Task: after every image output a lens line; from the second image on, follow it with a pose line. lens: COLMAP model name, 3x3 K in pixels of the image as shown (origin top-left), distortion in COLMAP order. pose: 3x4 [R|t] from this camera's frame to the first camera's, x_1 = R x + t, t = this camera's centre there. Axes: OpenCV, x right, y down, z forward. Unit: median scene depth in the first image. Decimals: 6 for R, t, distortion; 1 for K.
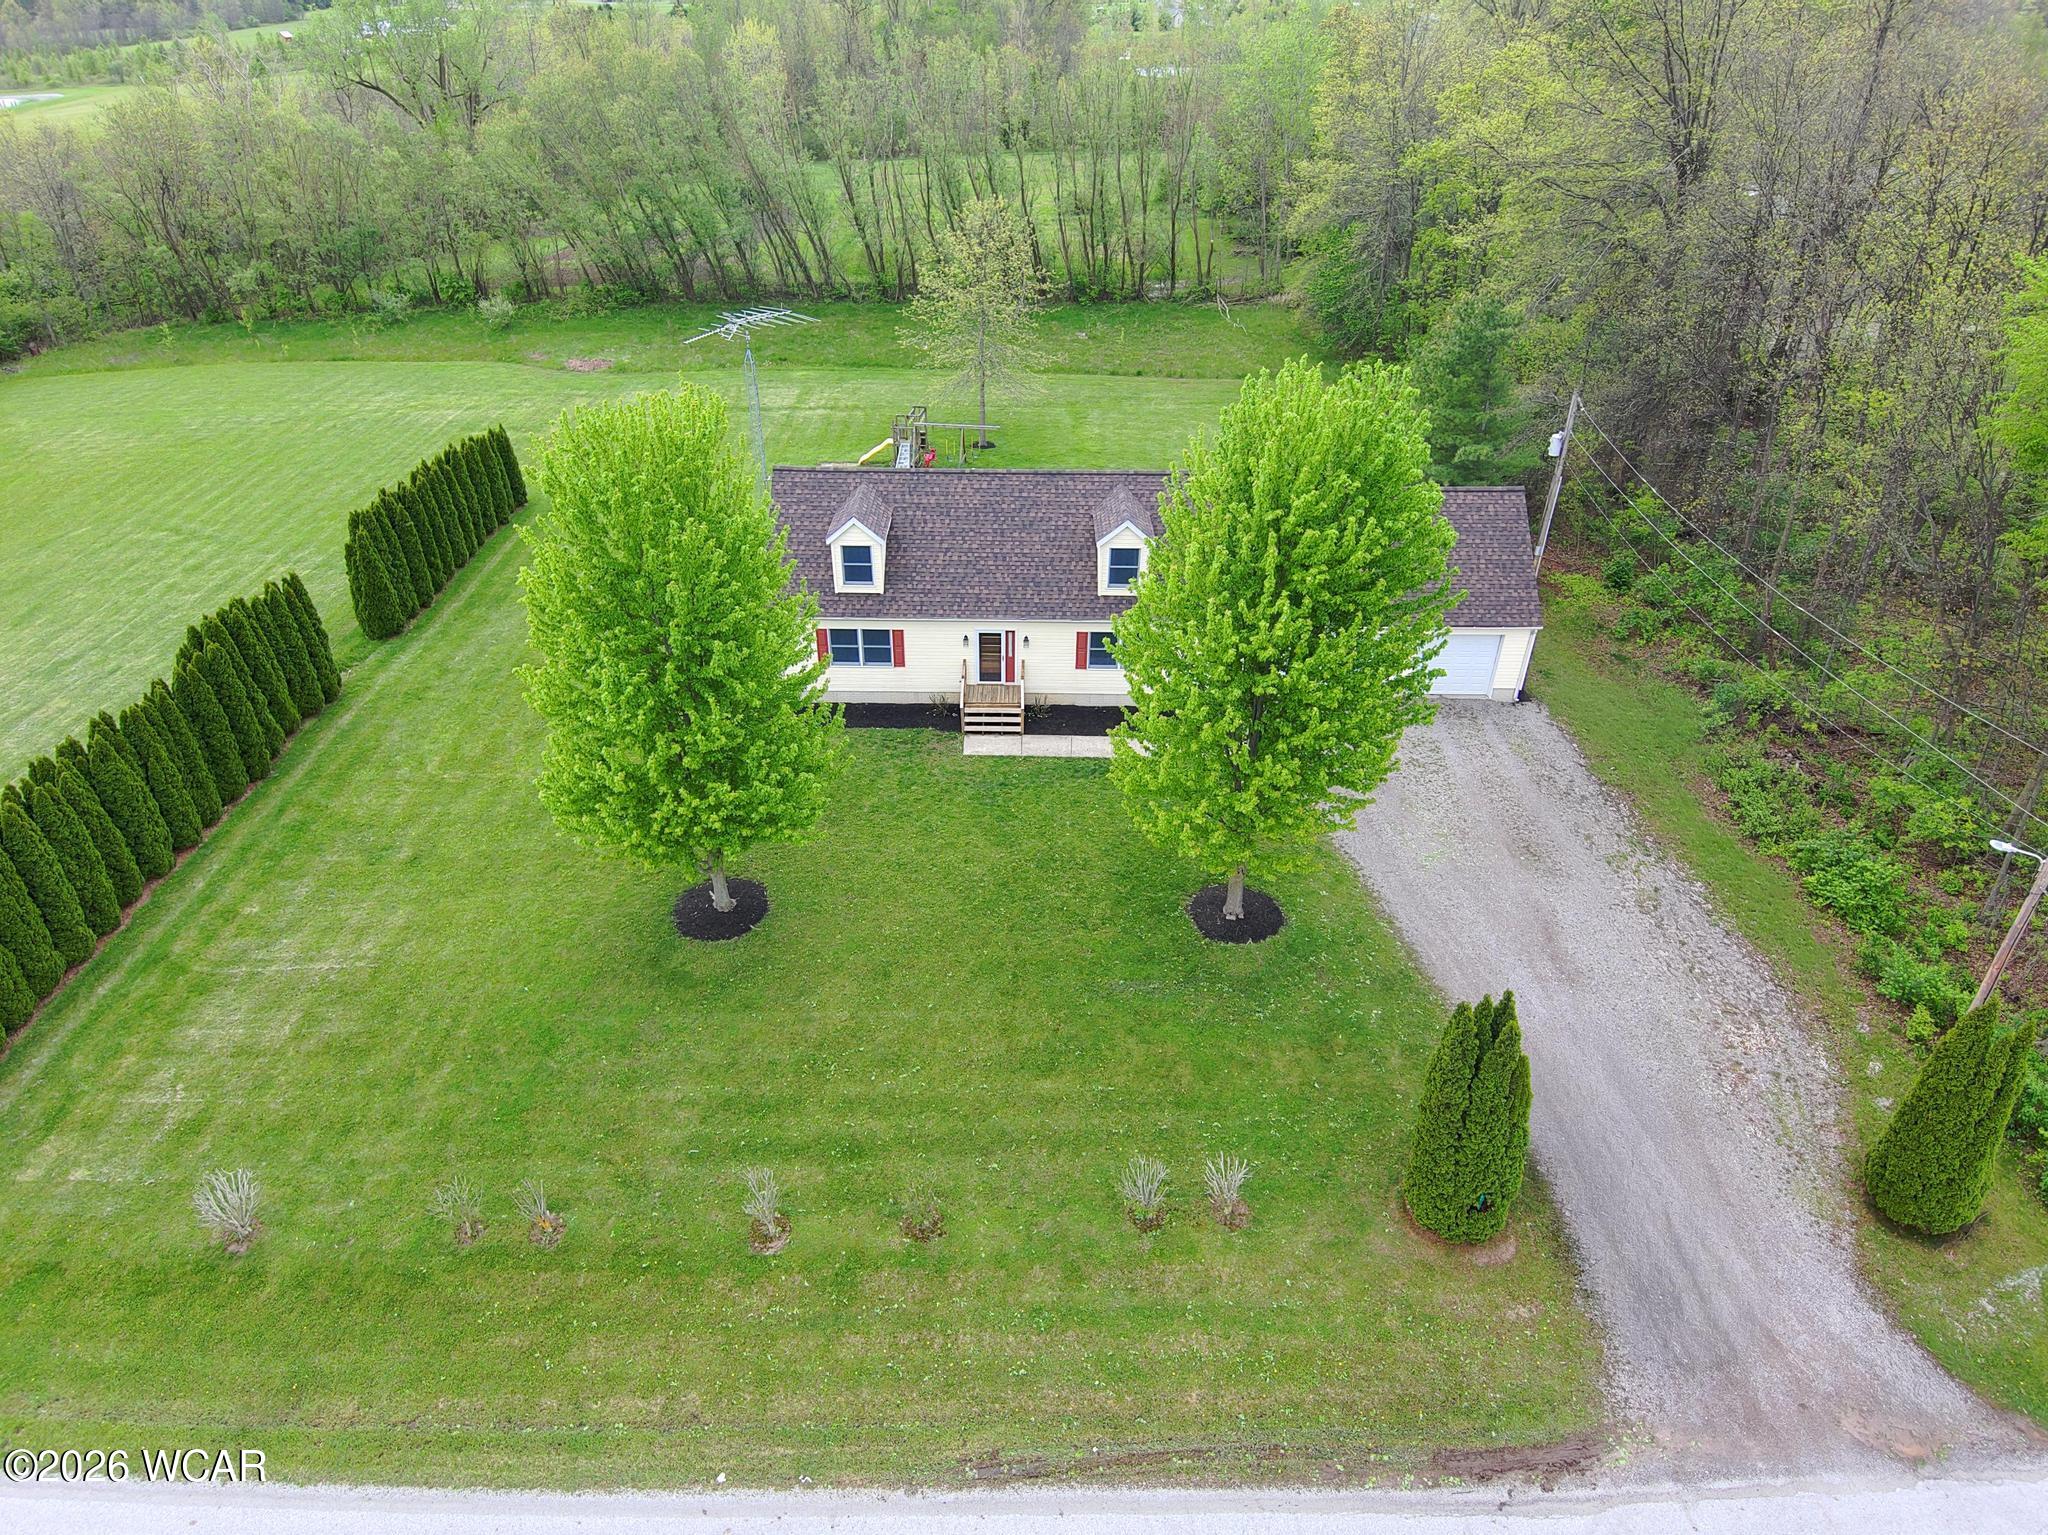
lens RADIAL K [[1207.6, 0, 998.7], [0, 1207.6, 728.7], [0, 0, 1]] dist [0.078227, -0.096508]
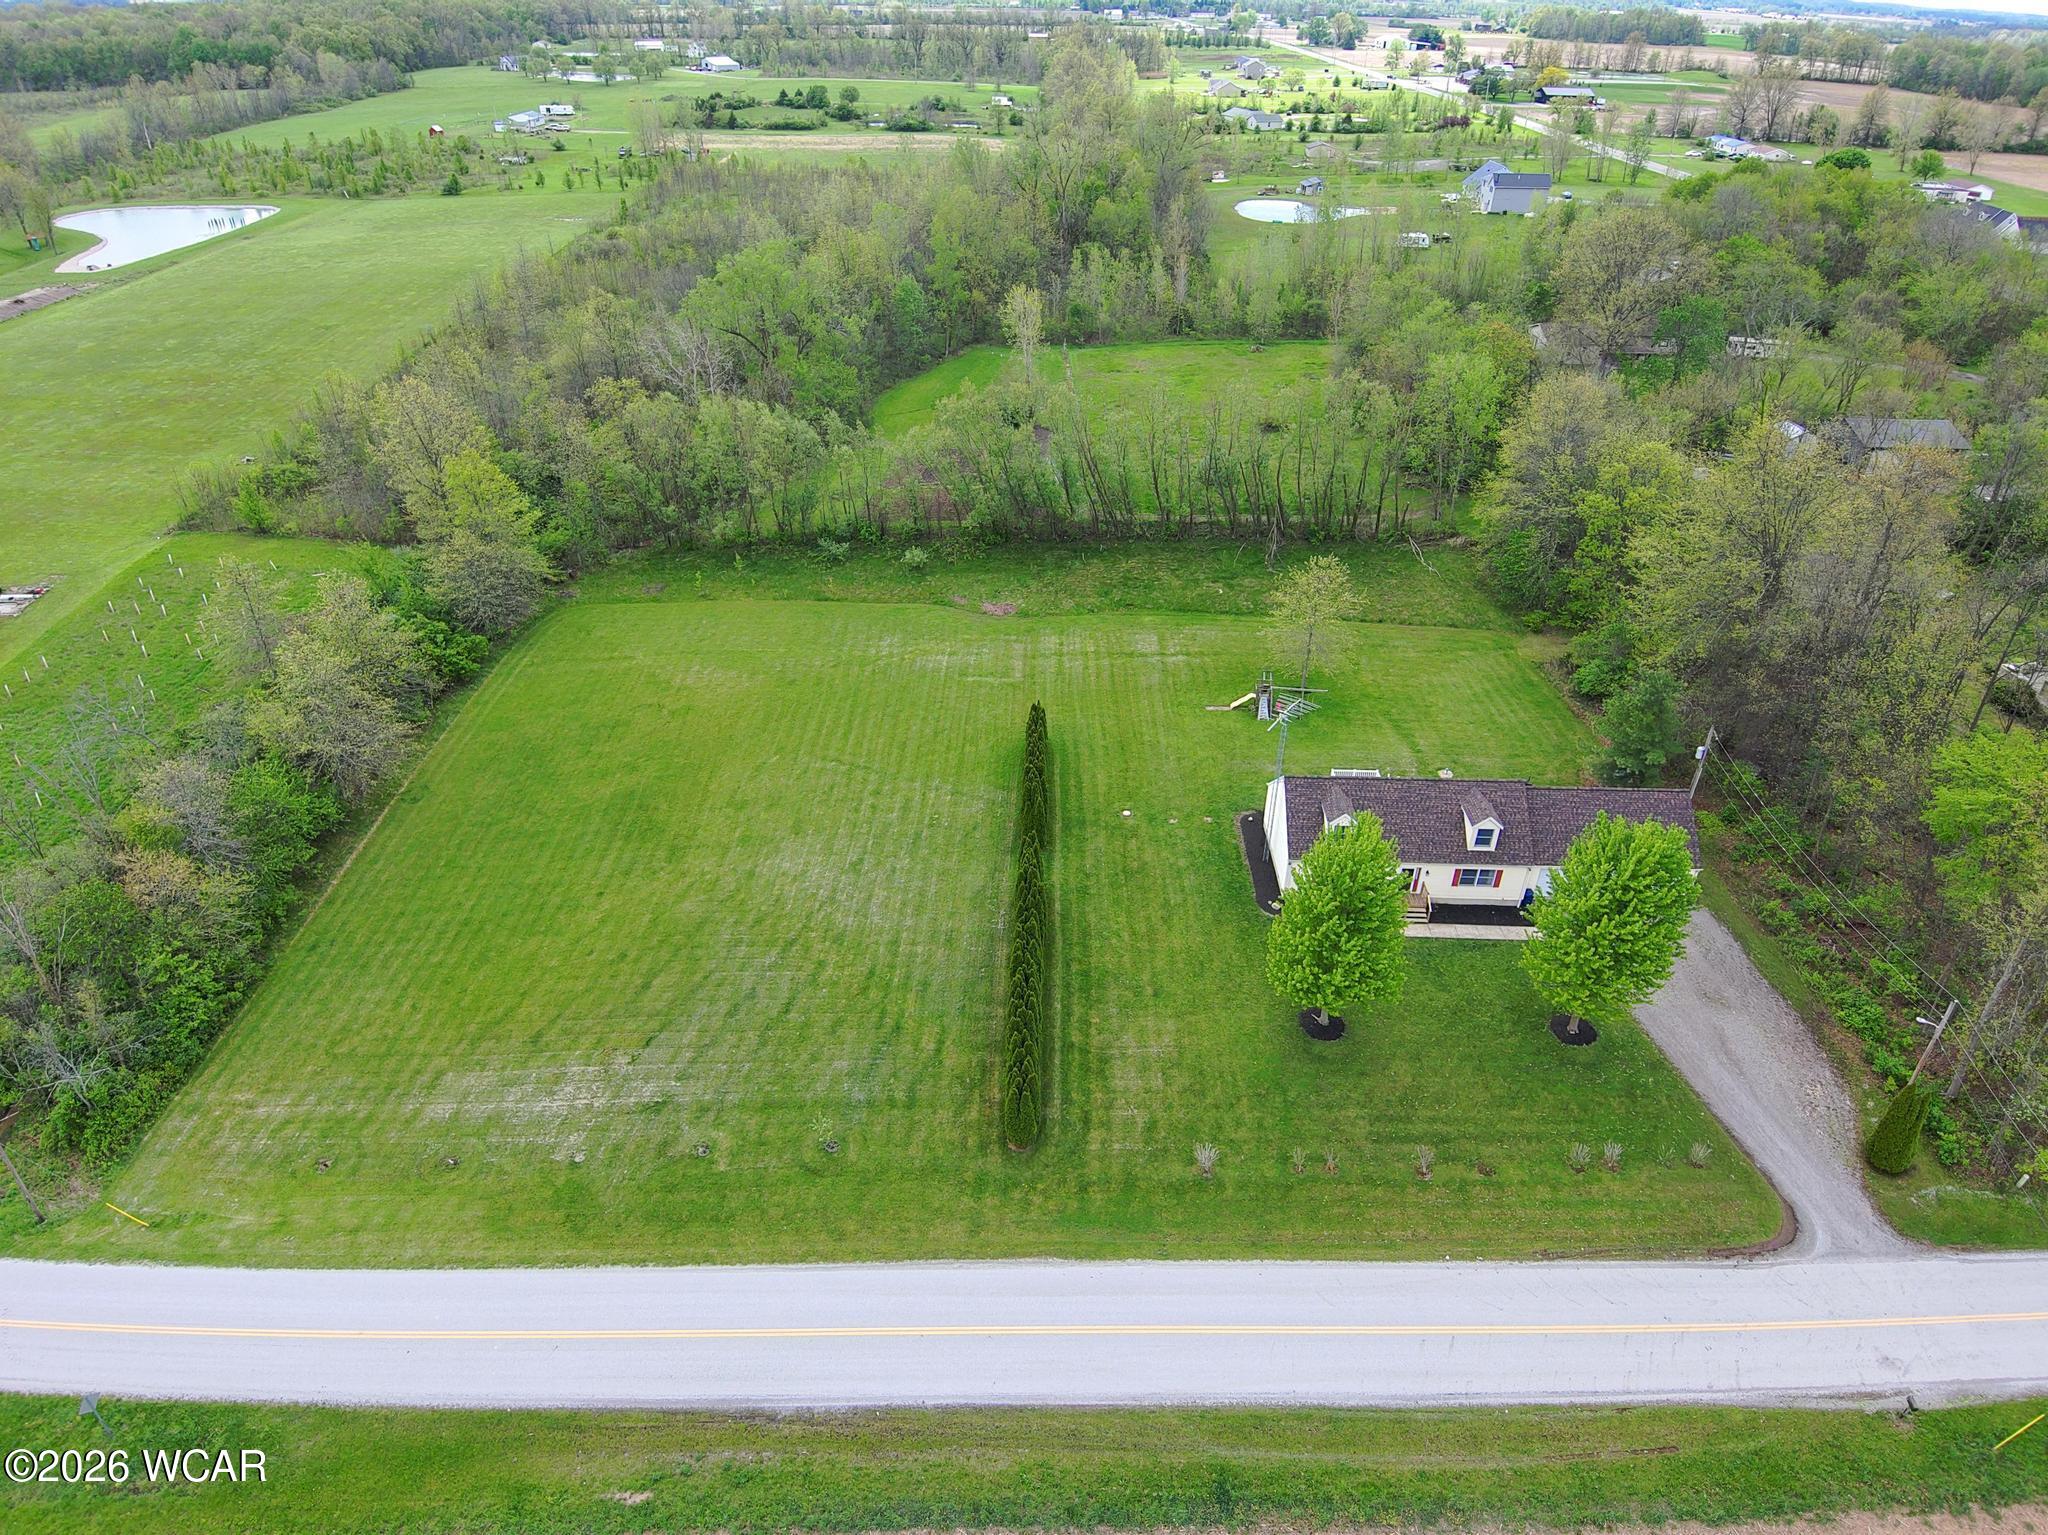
lens RADIAL K [[1202.3, 0, 1025.8], [0, 1202.3, 739.2], [0, 0, 1]] dist [0.089107, -0.115494]
pose [[0.999927, 0.007384, 0.009573, -0.787919], [-0.007376, 0.999972, -0.000844, -0.347473], [-0.009579, 0.000773, 0.999954, -1.119061]]
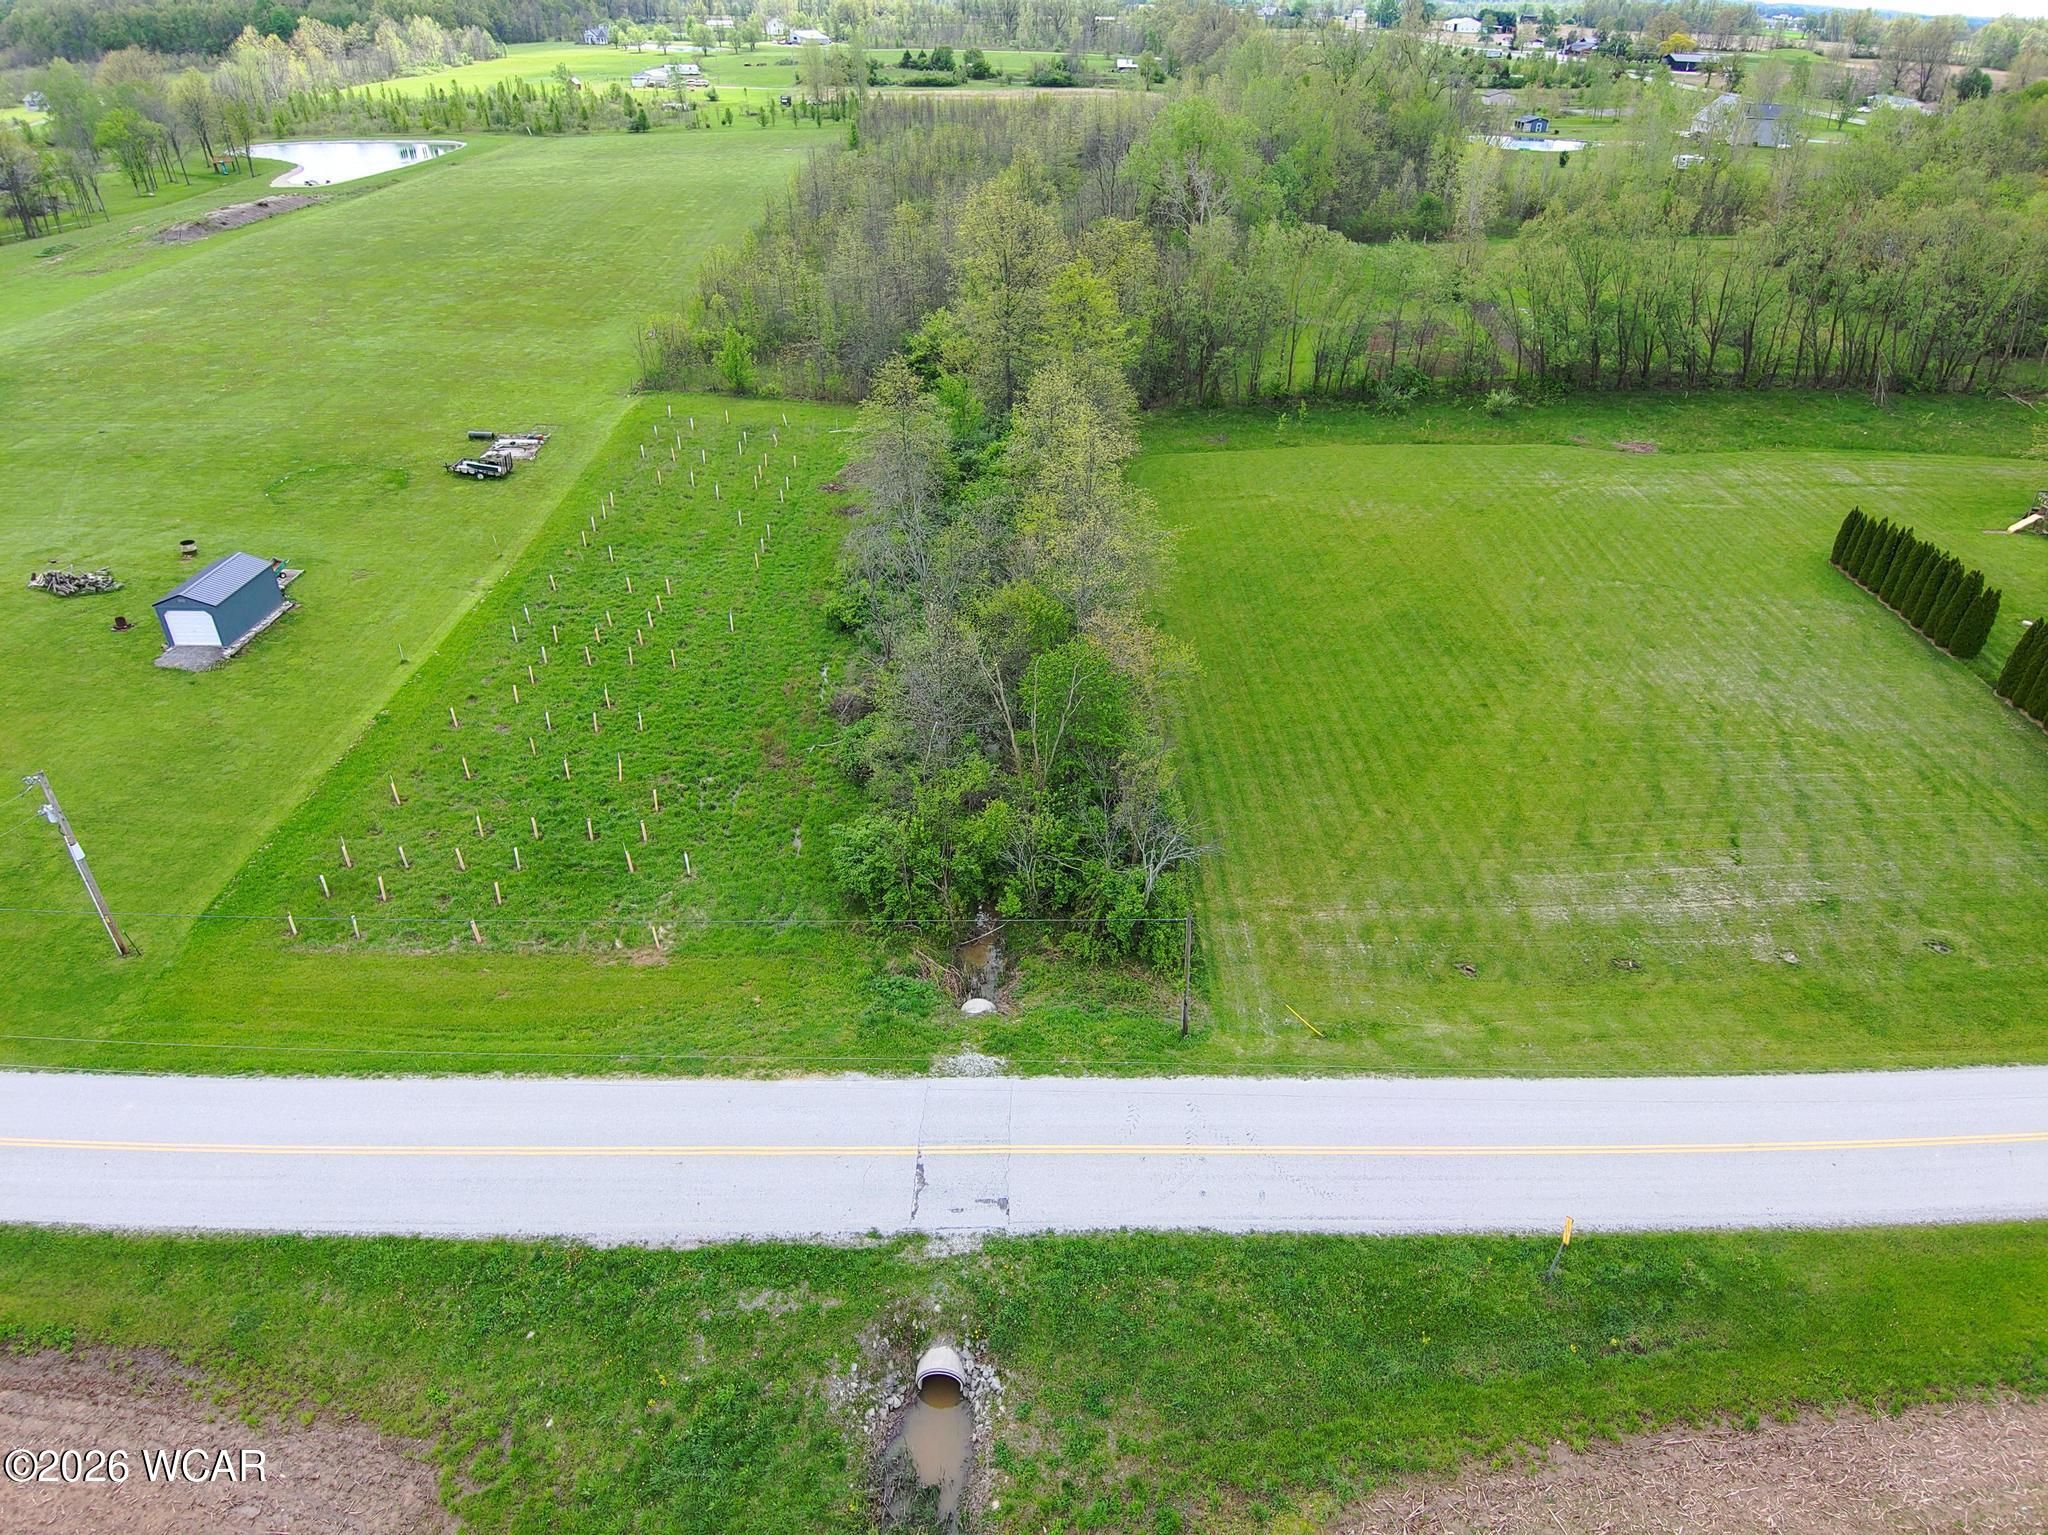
lens RADIAL K [[1226.7, 0, 1035.5], [0, 1226.7, 725.4], [0, 0, 1]] dist [0.082637, -0.116106]
pose [[0.999886, 0.000064, 0.015106, -2.470920], [0.000262, 0.999768, -0.021535, 0.062734], [-0.015104, 0.021537, 0.999654, -0.740981]]
